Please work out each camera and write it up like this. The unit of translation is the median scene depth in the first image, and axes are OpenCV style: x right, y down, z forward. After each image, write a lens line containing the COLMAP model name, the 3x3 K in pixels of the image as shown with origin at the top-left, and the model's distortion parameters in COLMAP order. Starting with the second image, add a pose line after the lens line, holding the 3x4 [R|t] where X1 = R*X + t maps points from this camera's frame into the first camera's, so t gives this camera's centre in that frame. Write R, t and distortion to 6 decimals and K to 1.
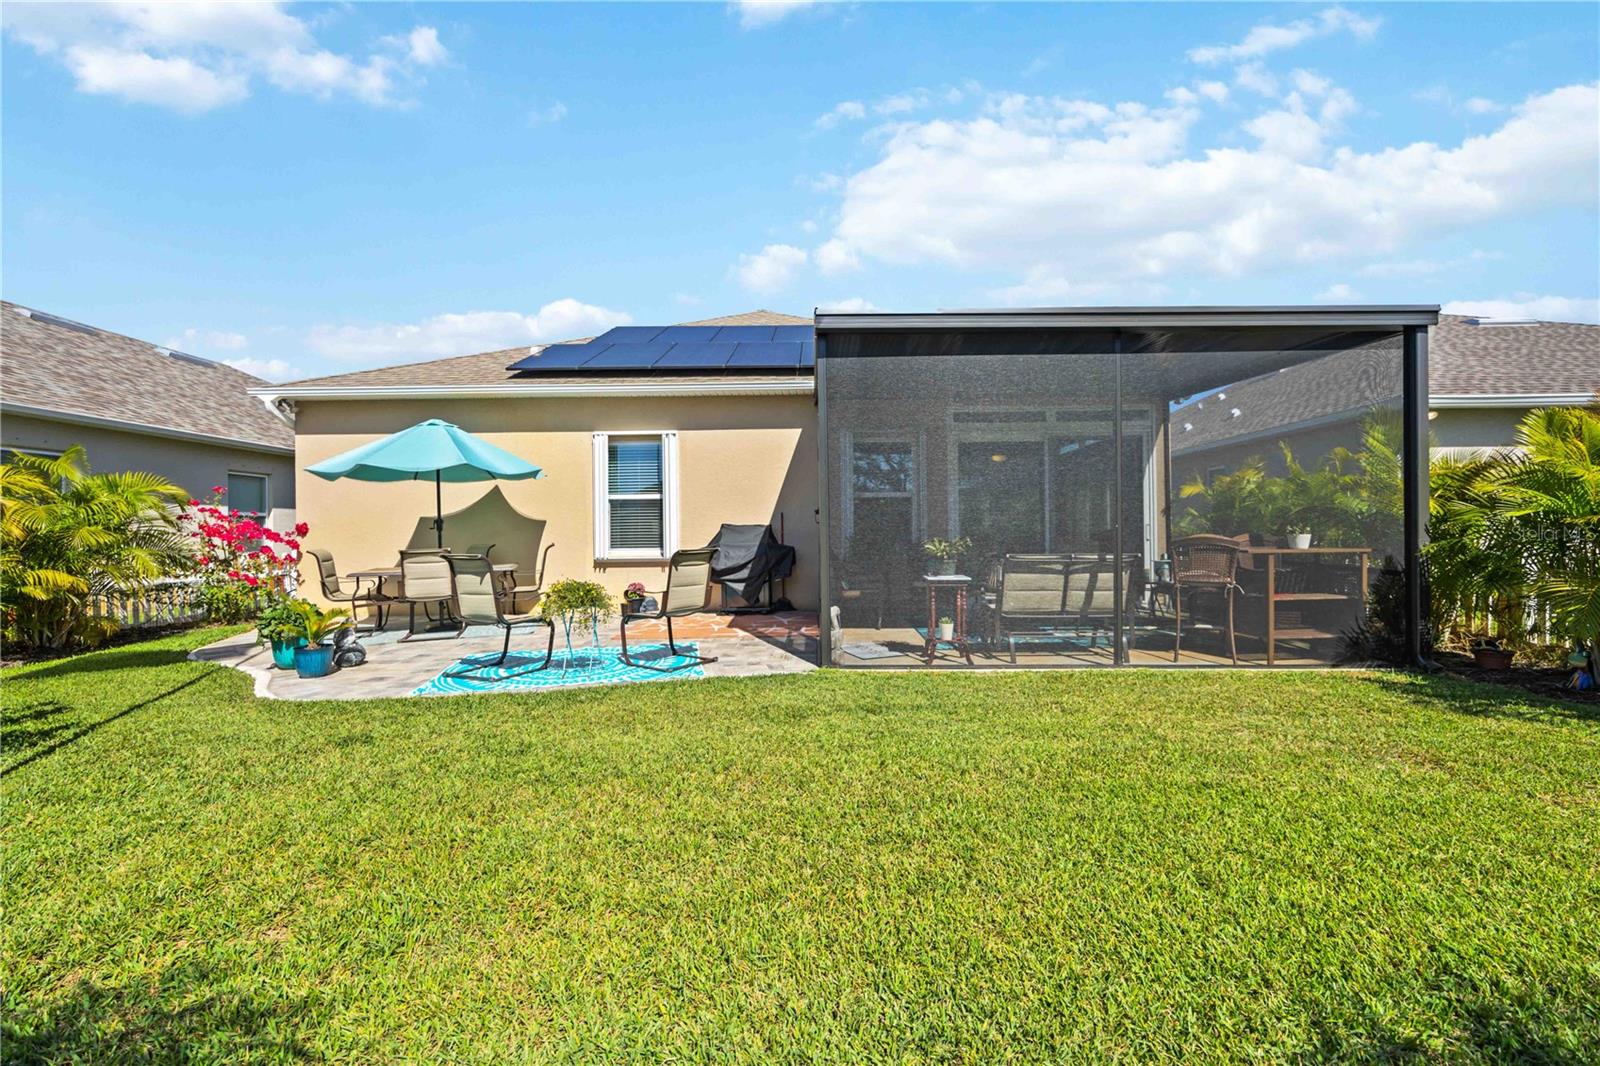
lens RADIAL K [[645.0, 0, 799.2], [0, 645.0, 540.0], [0, 0, 1]] dist [-0.000799, -0.000094]
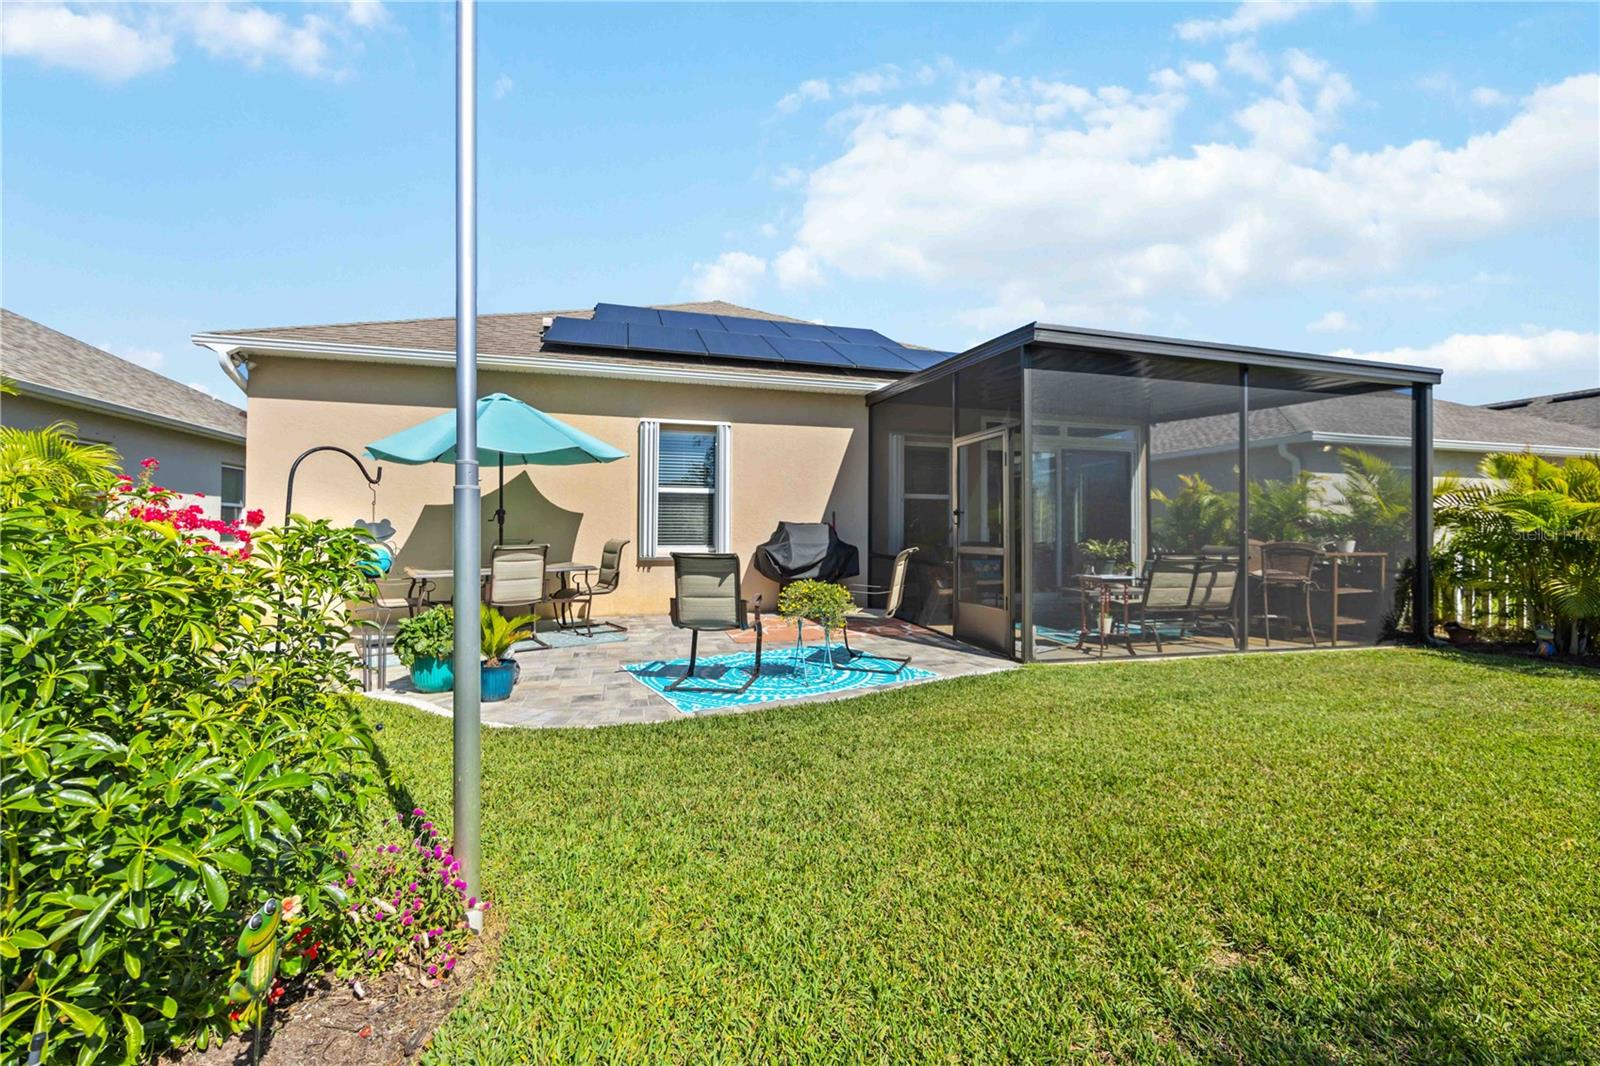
lens RADIAL K [[650.6, 0, 800.8], [0, 650.6, 532.0], [0, 0, 1]] dist [-0.001683, -0.000269]
pose [[0.960148, 0.015427, 0.279067, -0.365150], [-0.013193, 0.999864, -0.009881, 0.000276], [-0.279181, 0.005805, 0.960221, 0.051261]]
